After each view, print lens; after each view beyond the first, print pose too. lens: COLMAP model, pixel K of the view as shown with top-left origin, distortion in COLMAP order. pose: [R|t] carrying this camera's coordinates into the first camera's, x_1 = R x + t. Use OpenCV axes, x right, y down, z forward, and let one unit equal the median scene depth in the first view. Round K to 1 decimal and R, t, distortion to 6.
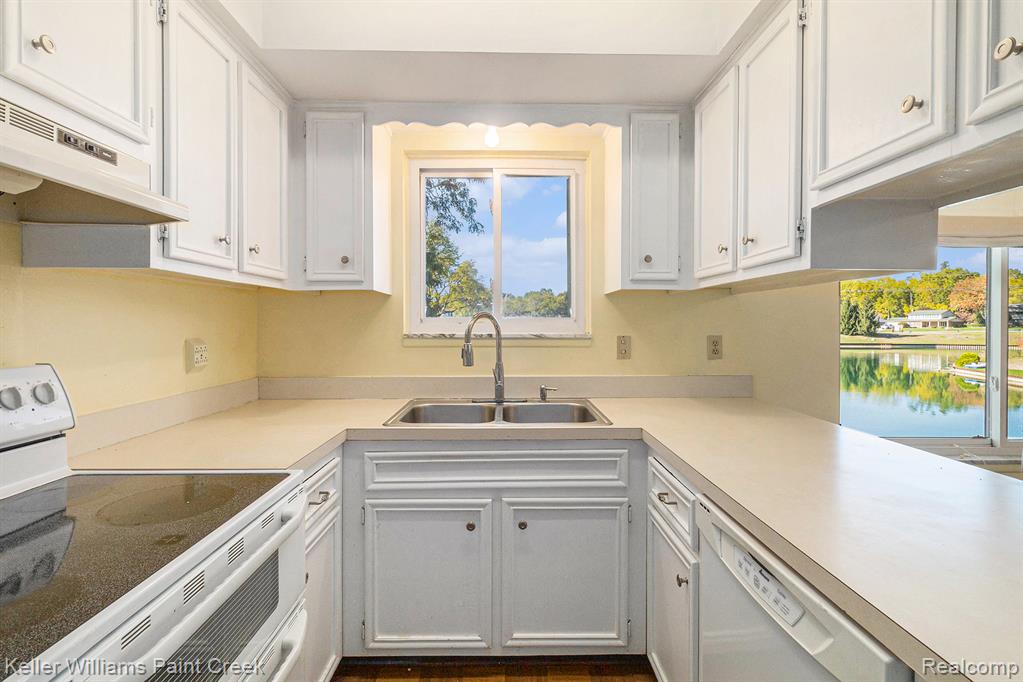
lens RADIAL K [[476.3, 0, 507.4], [0, 476.3, 328.1], [0, 0, 1]] dist [0.003050, 0.000001]
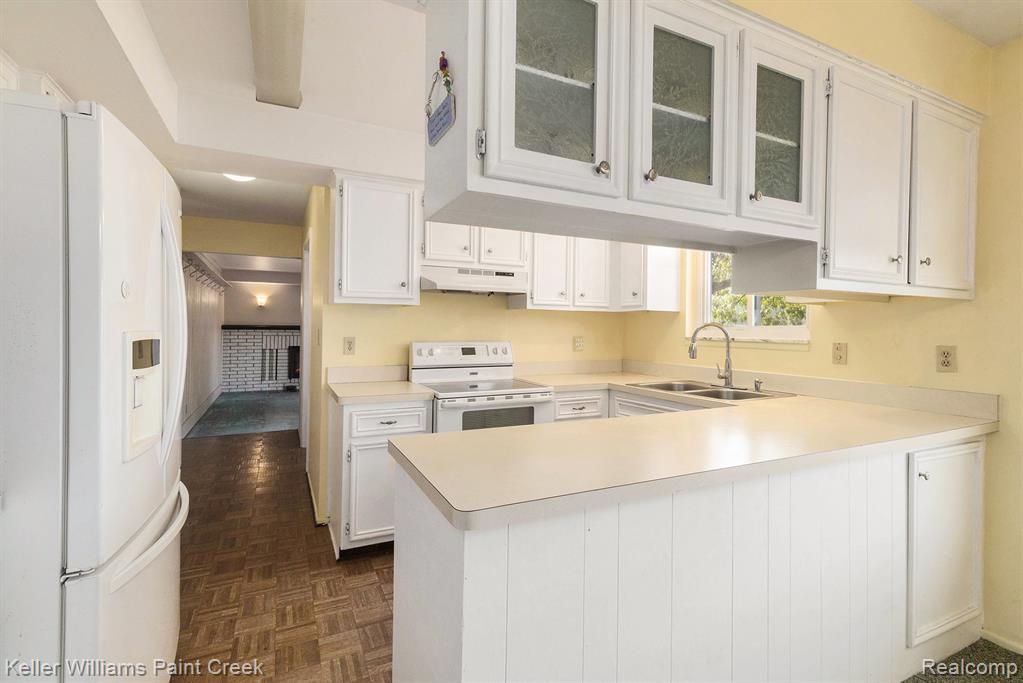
lens RADIAL K [[476.7, 0, 516.9], [0, 476.7, 327.4], [0, 0, 1]] dist [0.005808, 0.000400]
pose [[0.432616, 0.002452, -0.901575, 0.961825], [-0.017988, 0.999821, -0.005912, 0.000869], [0.901399, 0.018775, 0.432583, -0.147996]]
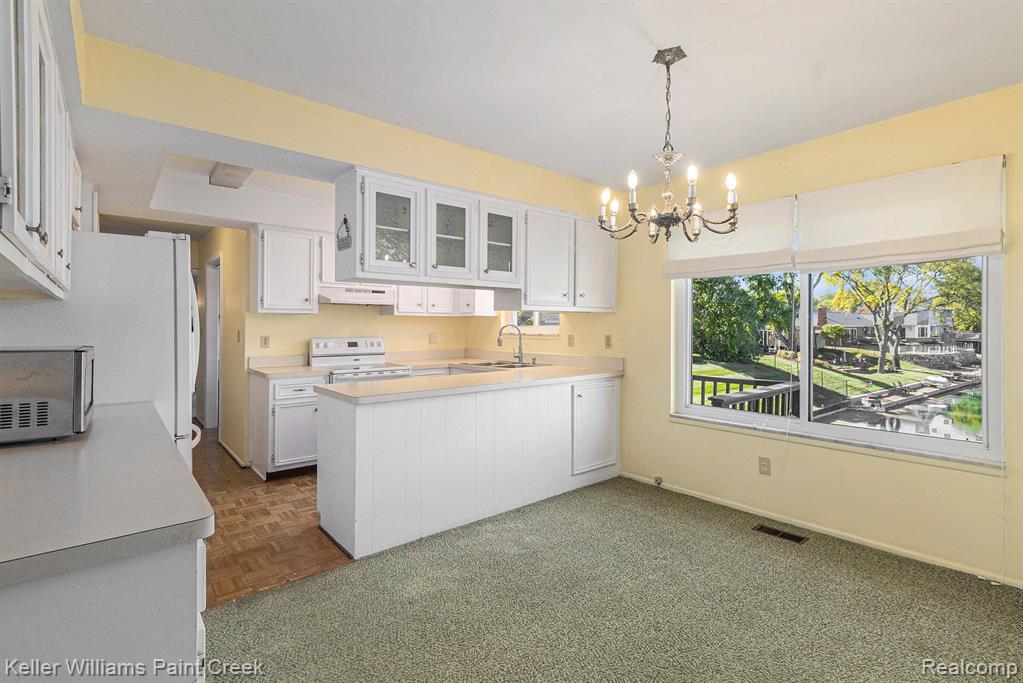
lens RADIAL K [[476.7, 0, 516.9], [0, 476.7, 327.4], [0, 0, 1]] dist [0.005808, 0.000400]
pose [[0.635675, 0.000469, -0.771956, 1.712511], [-0.007417, 0.999957, -0.005500, -0.001556], [0.771921, 0.009222, 0.635652, -0.446223]]
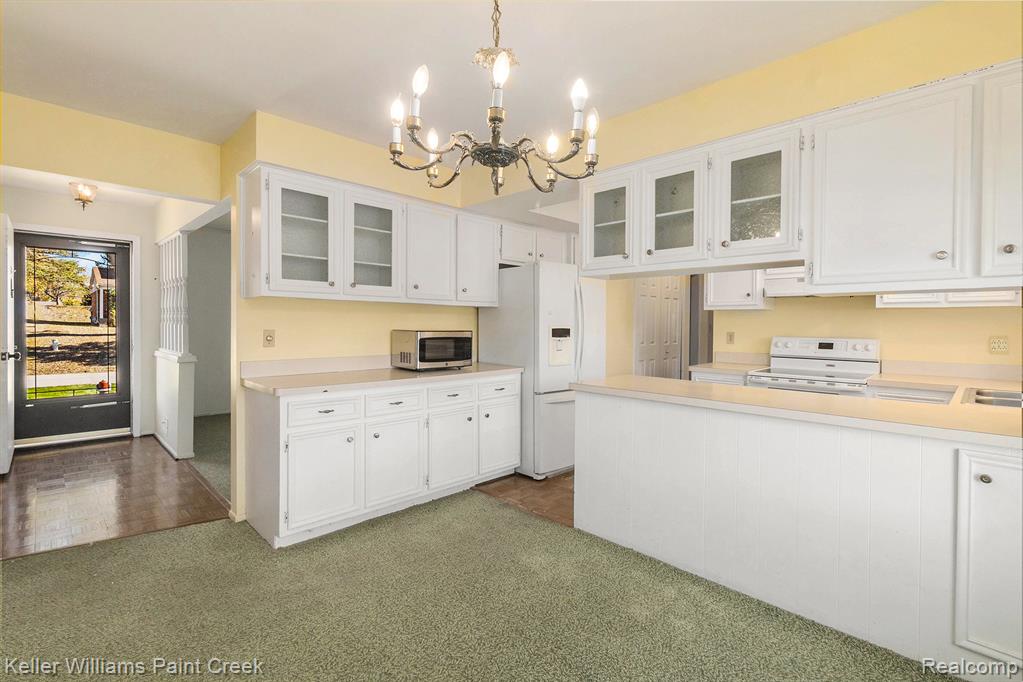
lens RADIAL K [[476.7, 0, 516.9], [0, 476.7, 326.9], [0, 0, 1]] dist [0.005808, 0.000400]
pose [[-0.715432, -0.002093, -0.698679, 1.591076], [-0.015480, 0.999798, 0.012855, -0.005176], [0.698511, 0.020012, -0.715320, 0.853177]]
